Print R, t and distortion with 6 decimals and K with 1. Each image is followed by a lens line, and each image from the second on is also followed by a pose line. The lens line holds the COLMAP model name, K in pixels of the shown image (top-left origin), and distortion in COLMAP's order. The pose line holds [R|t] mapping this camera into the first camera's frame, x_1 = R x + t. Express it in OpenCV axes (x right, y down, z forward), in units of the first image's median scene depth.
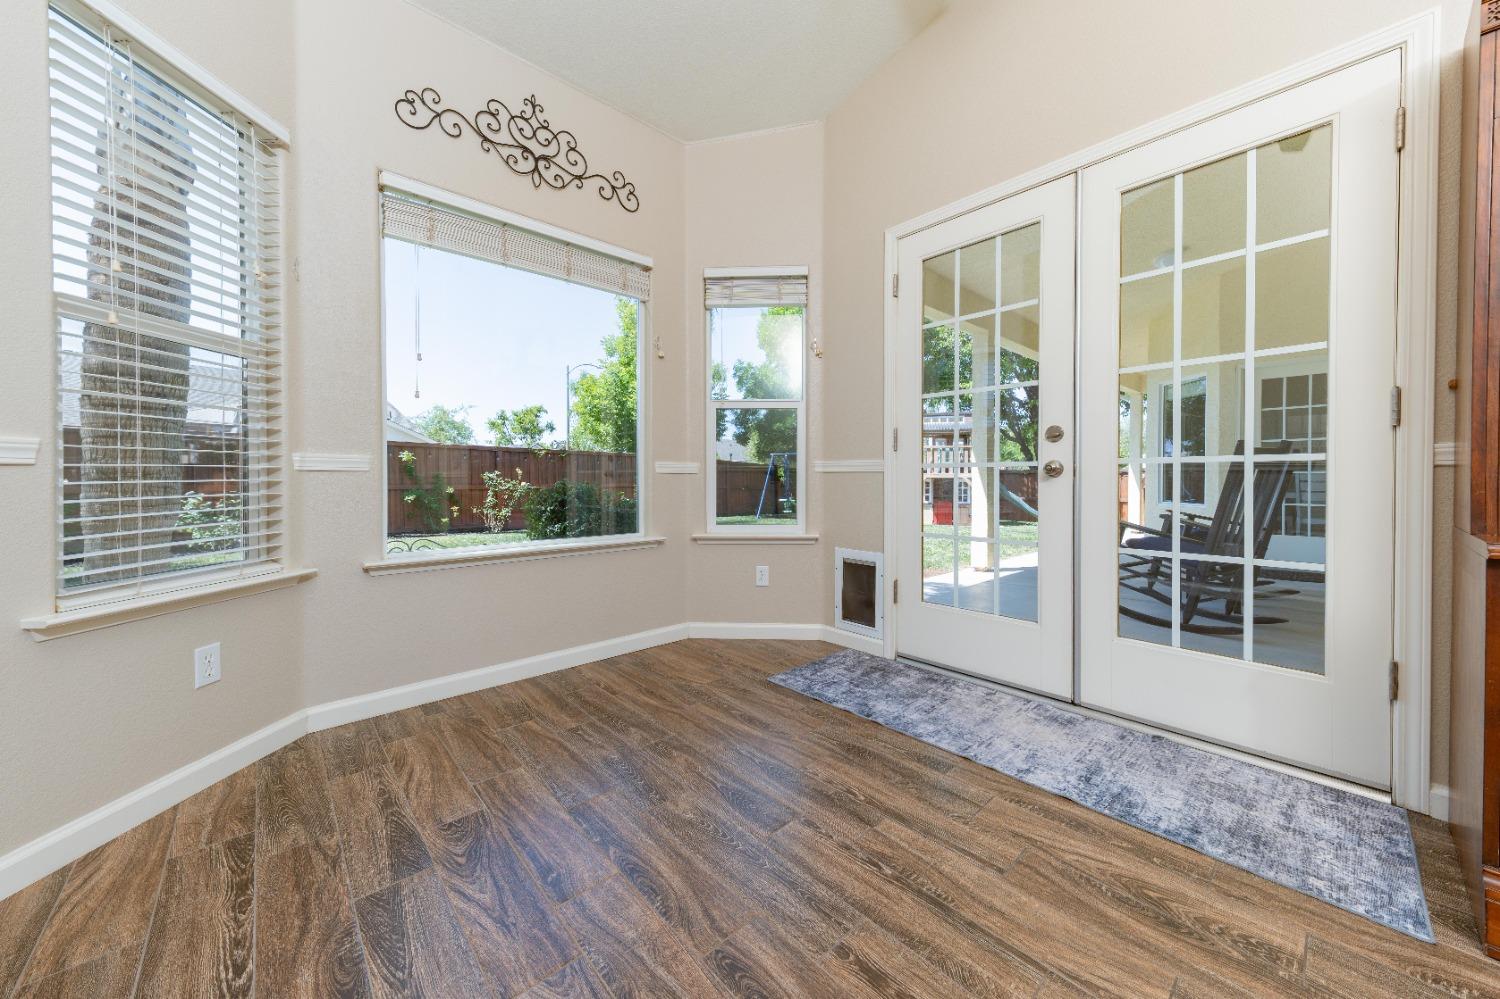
lens RADIAL K [[535.4, 0, 747.0], [0, 535.4, 487.5], [0, 0, 1]] dist [0.004567, -0.000348]
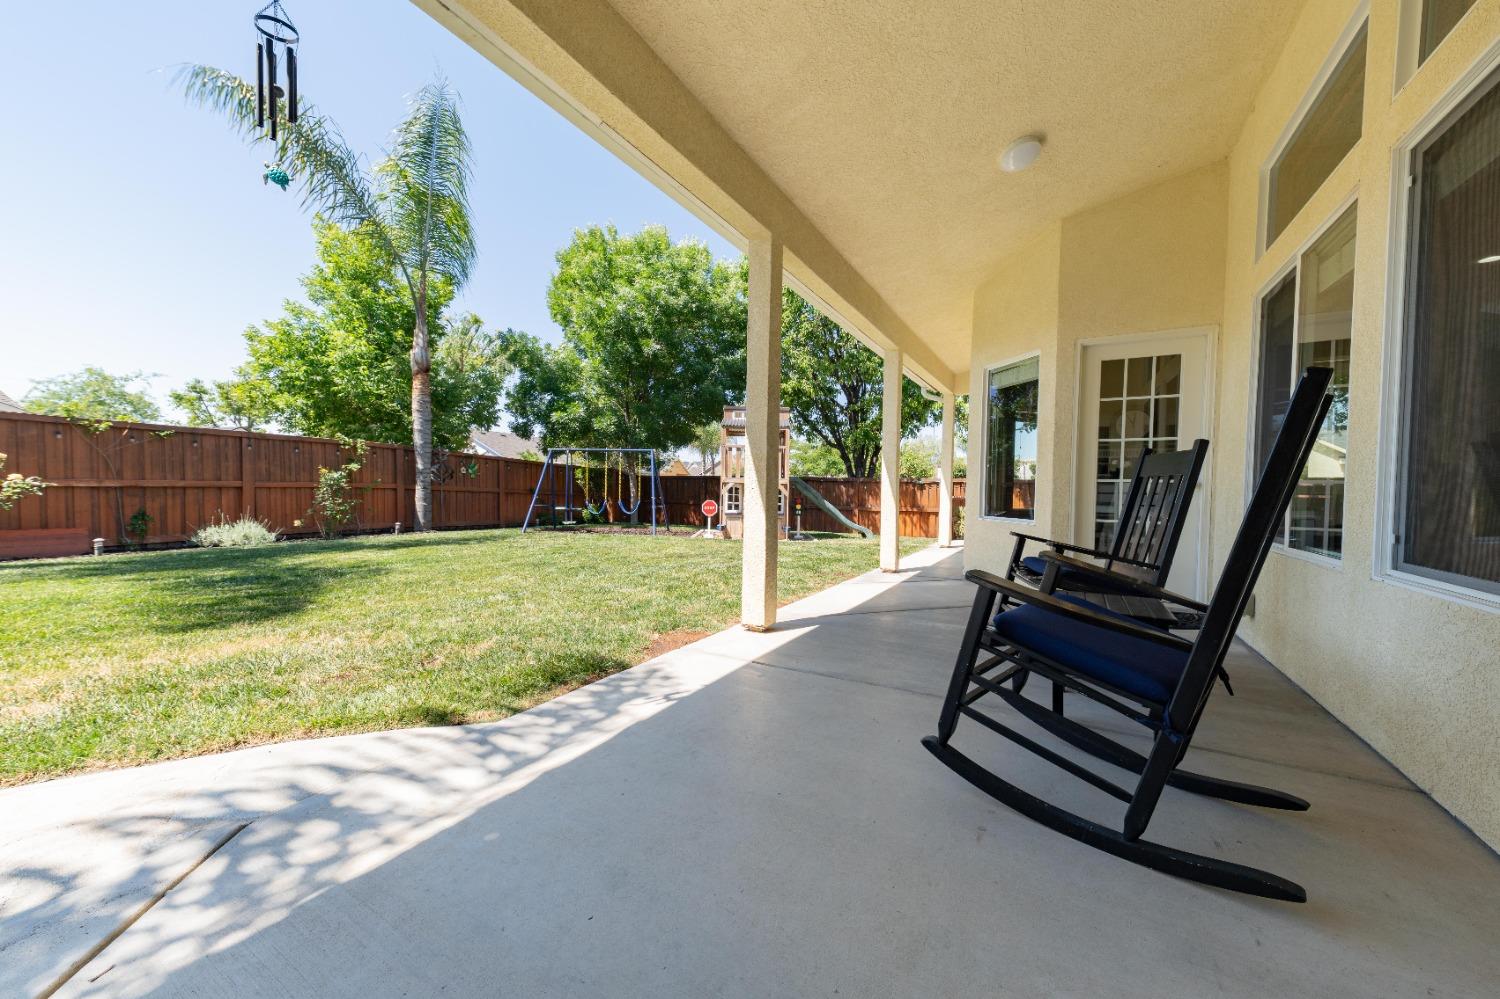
lens RADIAL K [[535.4, 0, 750.0], [0, 535.4, 507.3], [0, 0, 1]] dist [0.004567, -0.000348]
pose [[0.957644, 0.009830, 0.287786, 0.088383], [-0.016556, 0.999643, 0.020949, 0.000975], [-0.287477, -0.024826, 0.957466, 0.140640]]
